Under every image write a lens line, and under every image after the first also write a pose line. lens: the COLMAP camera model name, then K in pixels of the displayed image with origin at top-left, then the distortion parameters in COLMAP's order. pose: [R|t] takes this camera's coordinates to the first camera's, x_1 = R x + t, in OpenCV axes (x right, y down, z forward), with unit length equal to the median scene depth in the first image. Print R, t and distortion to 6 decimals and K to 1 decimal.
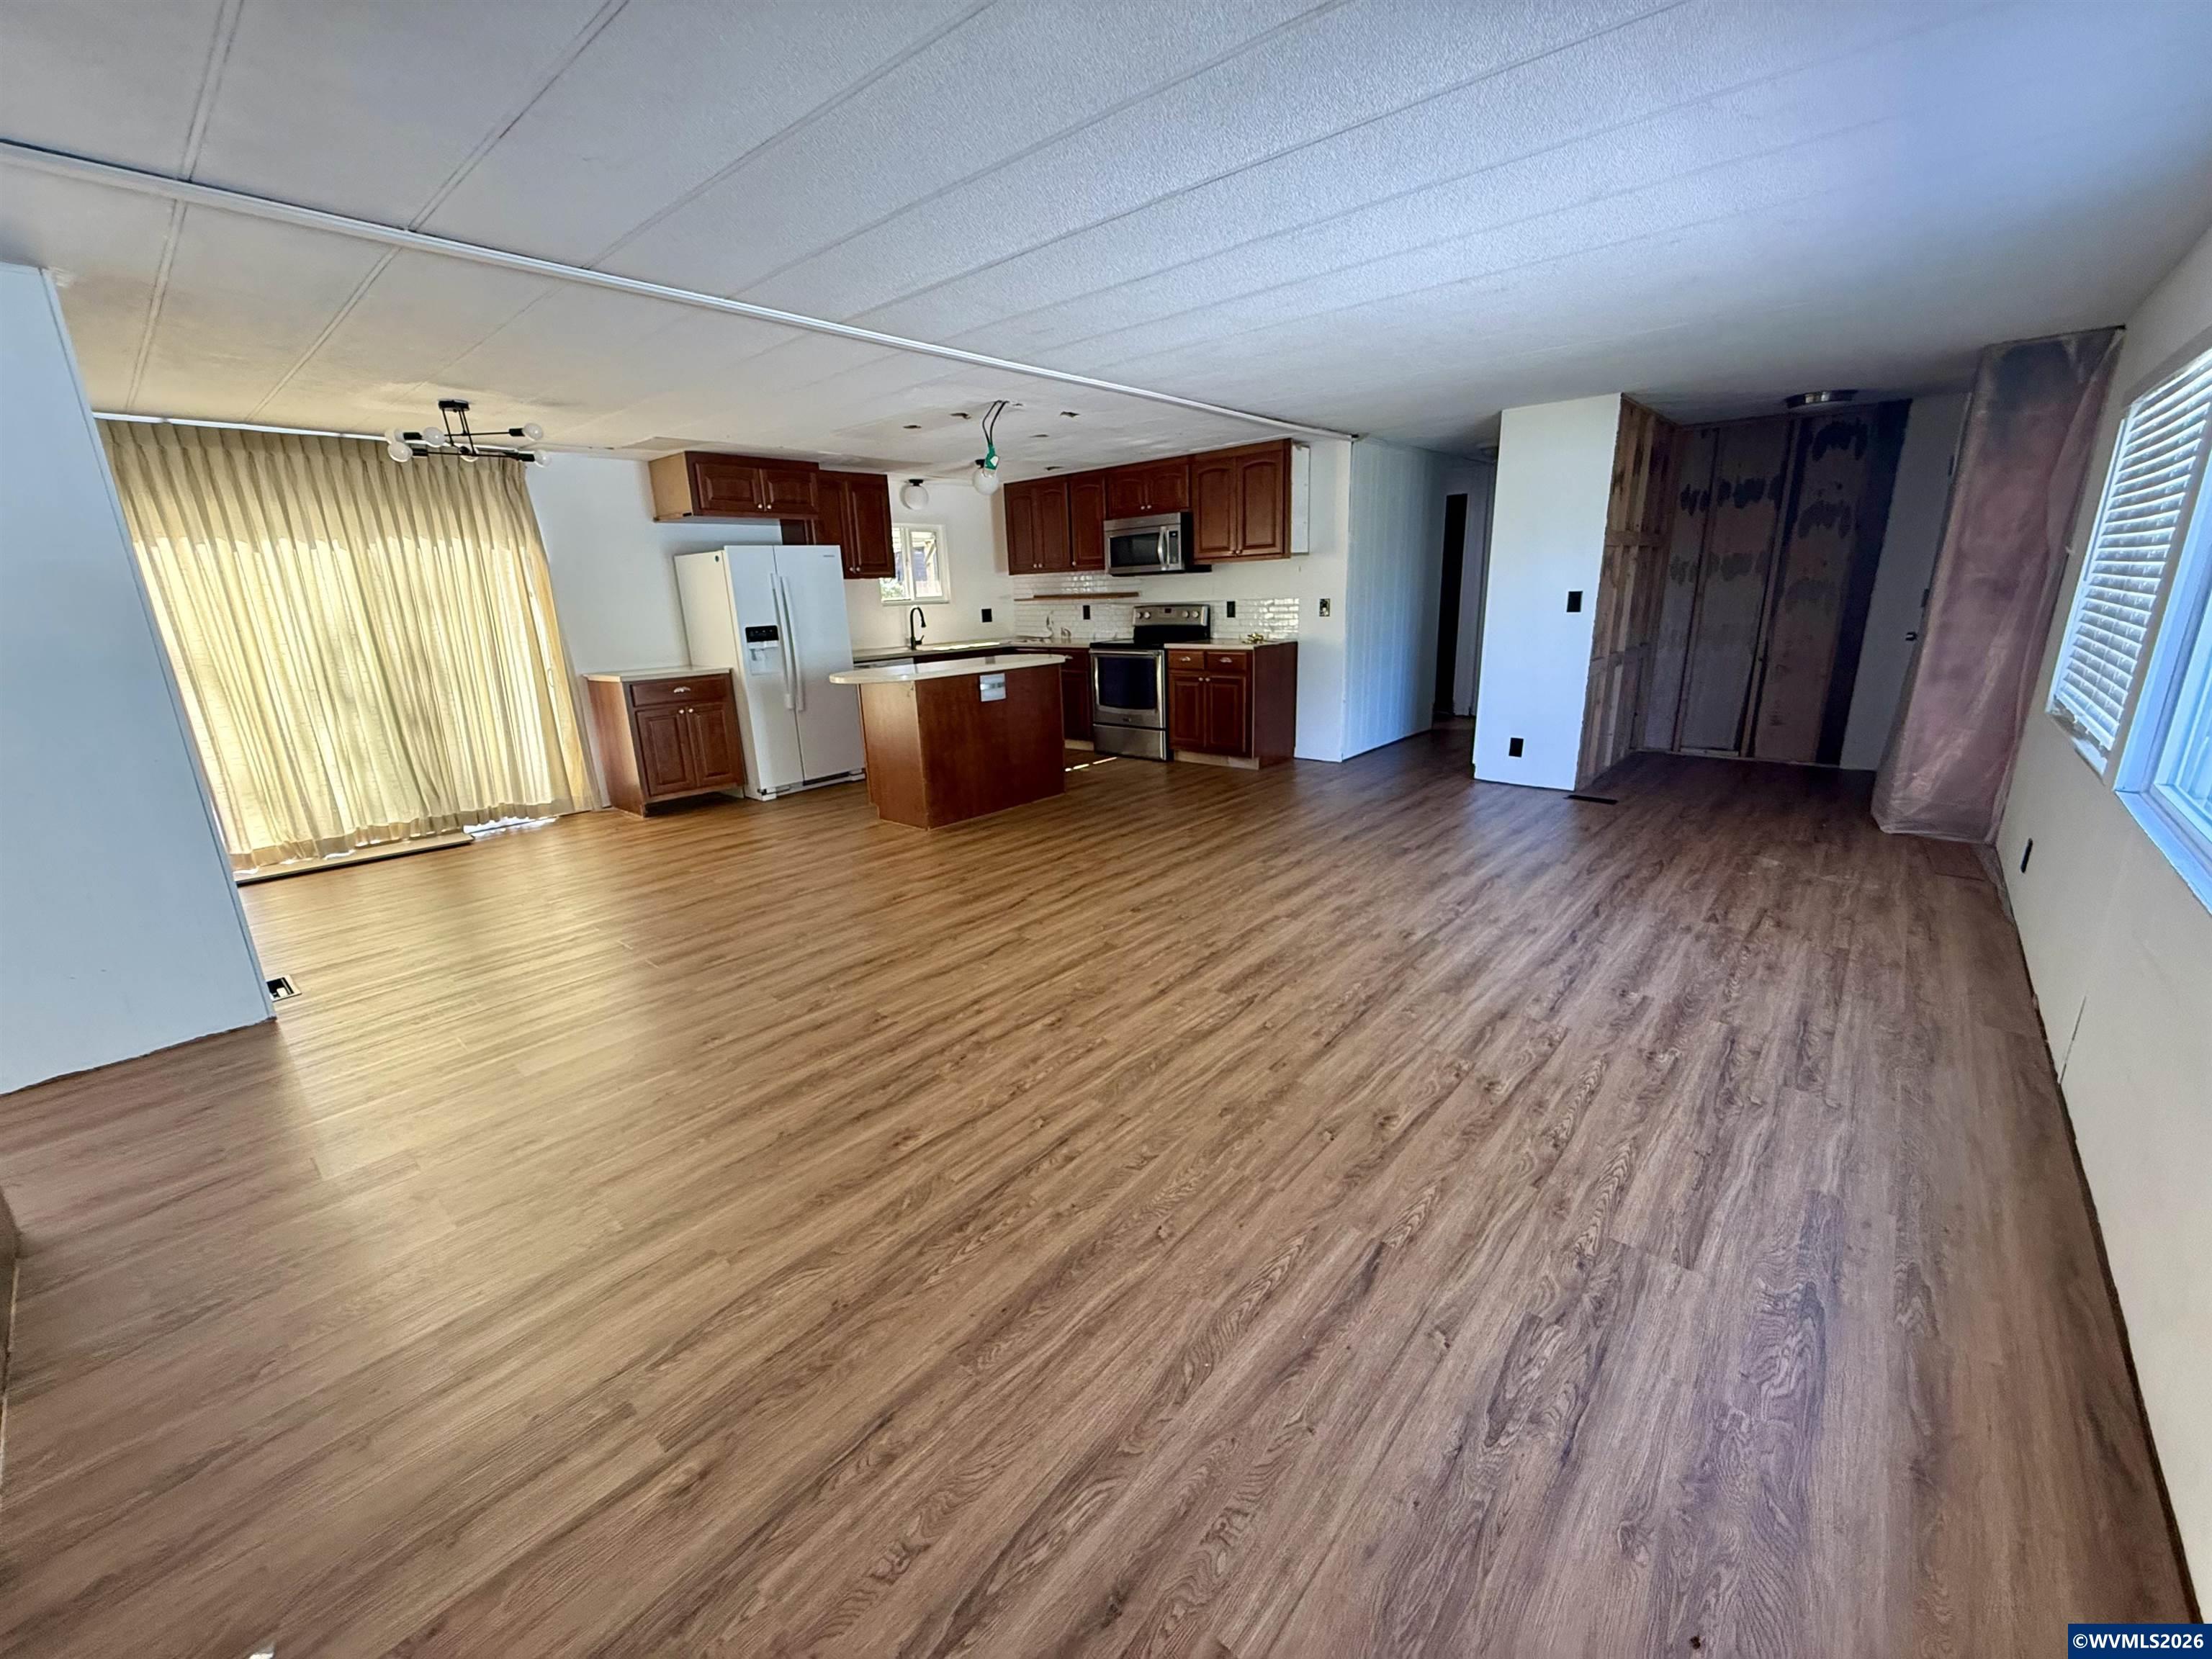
lens RADIAL K [[881.3, 0, 1103.1], [0, 881.3, 832.8], [0, 0, 1]] dist [-0.002511, -0.000246]
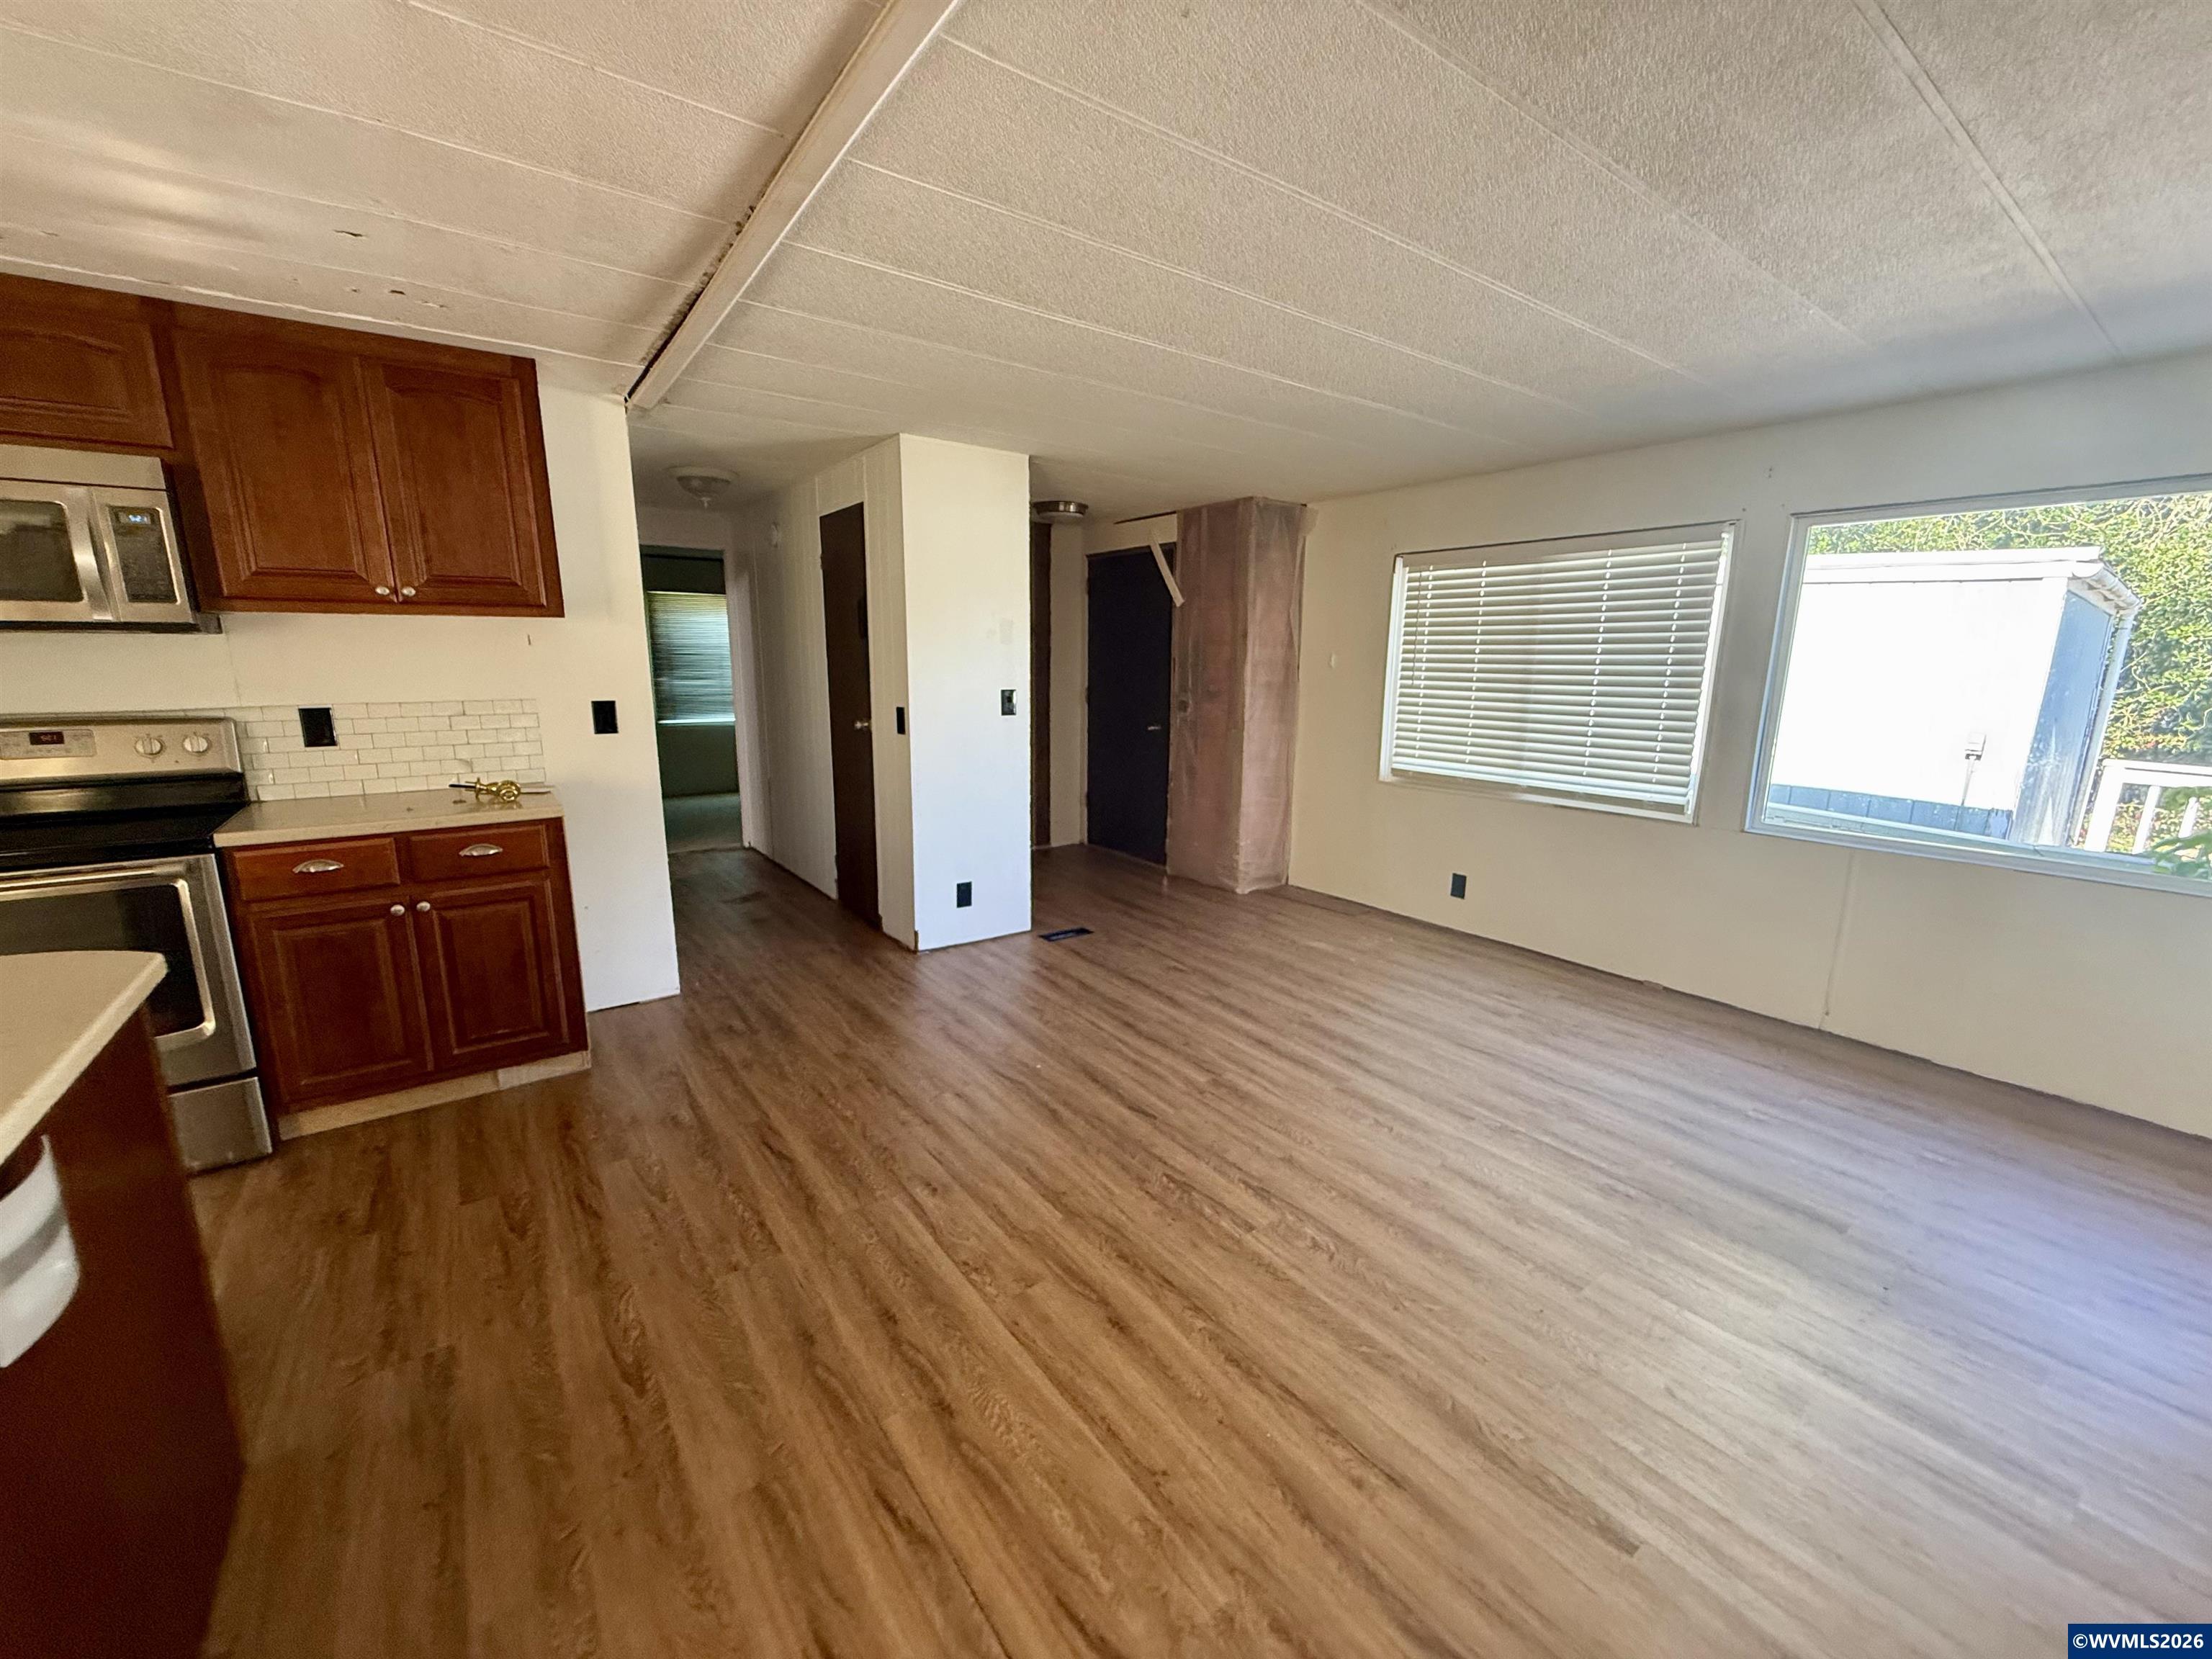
lens RADIAL K [[881.3, 0, 1102.5], [0, 881.3, 838.9], [0, 0, 1]] dist [-0.002511, -0.000246]
pose [[0.215084, -0.162141, 0.963042, -0.330659], [0.246981, 0.963096, 0.106990, -0.298927], [-0.944849, 0.214841, 0.247192, 1.075799]]
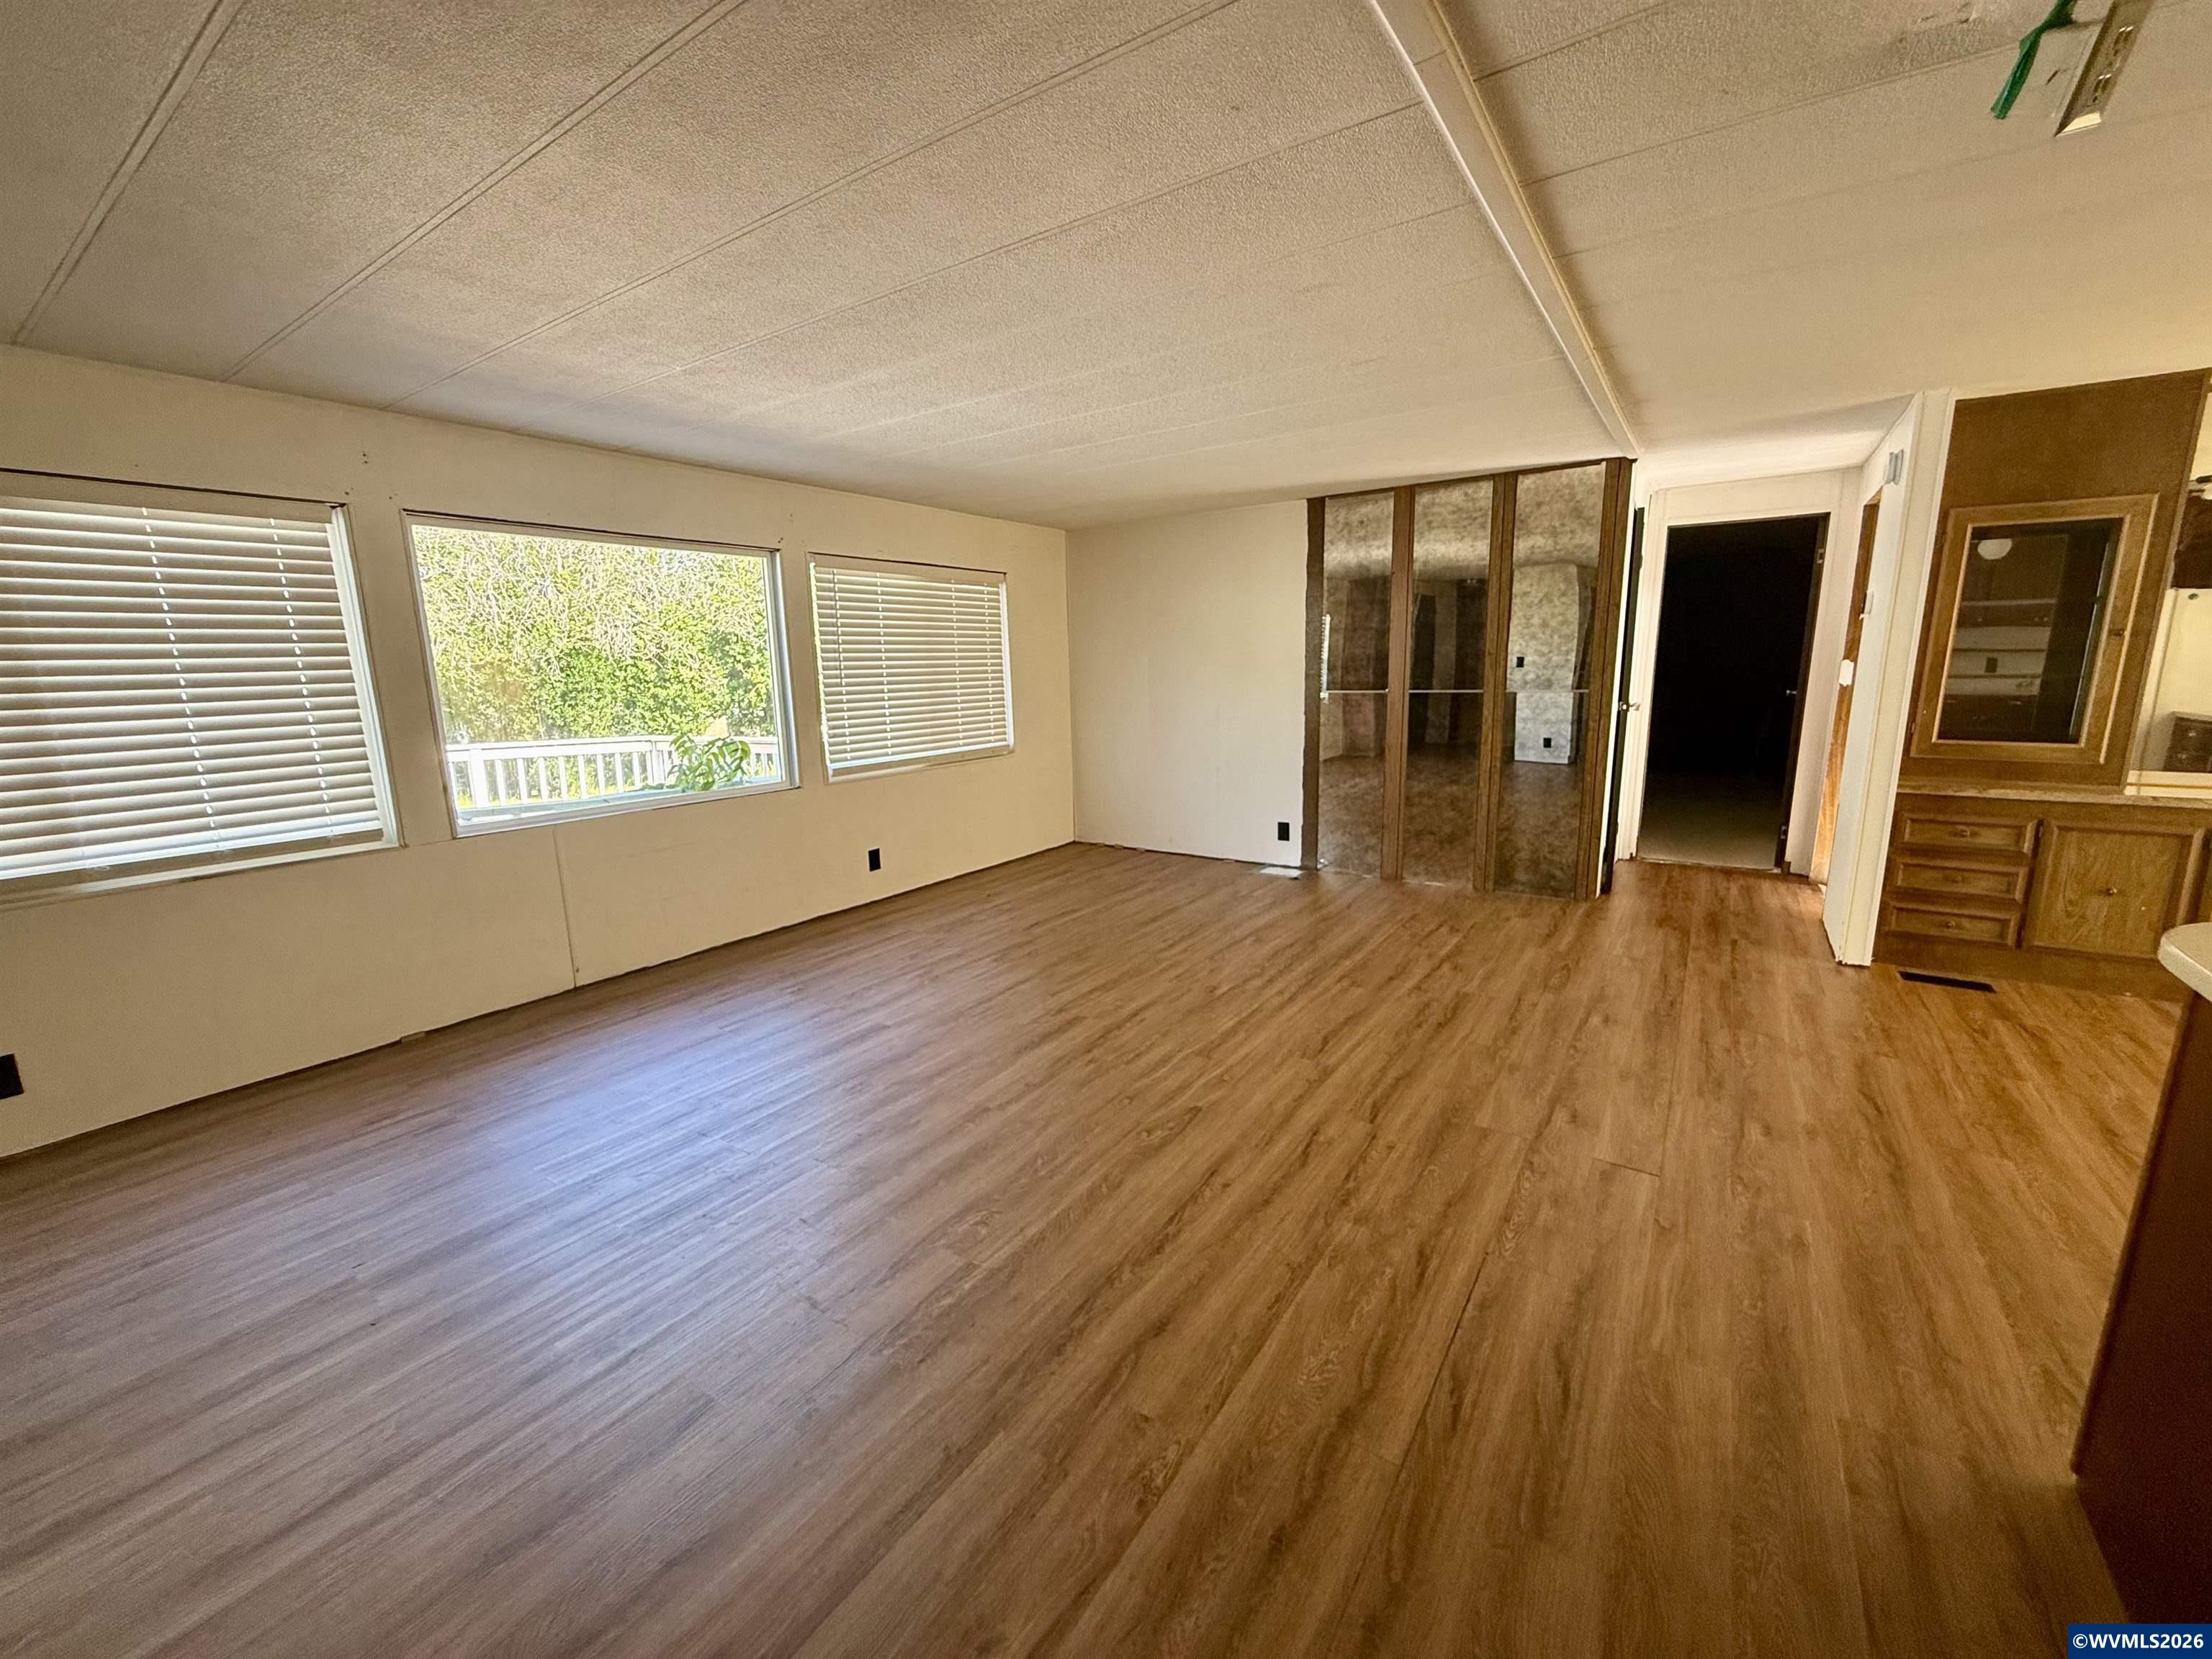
lens RADIAL K [[881.3, 0, 1105.3], [0, 881.3, 829.6], [0, 0, 1]] dist [-0.002511, -0.000246]
pose [[-0.991566, 0.074898, -0.105766, 0.170169], [0.019125, 0.891724, 0.452176, -0.445380], [0.128181, 0.446340, -0.885636, 1.556272]]
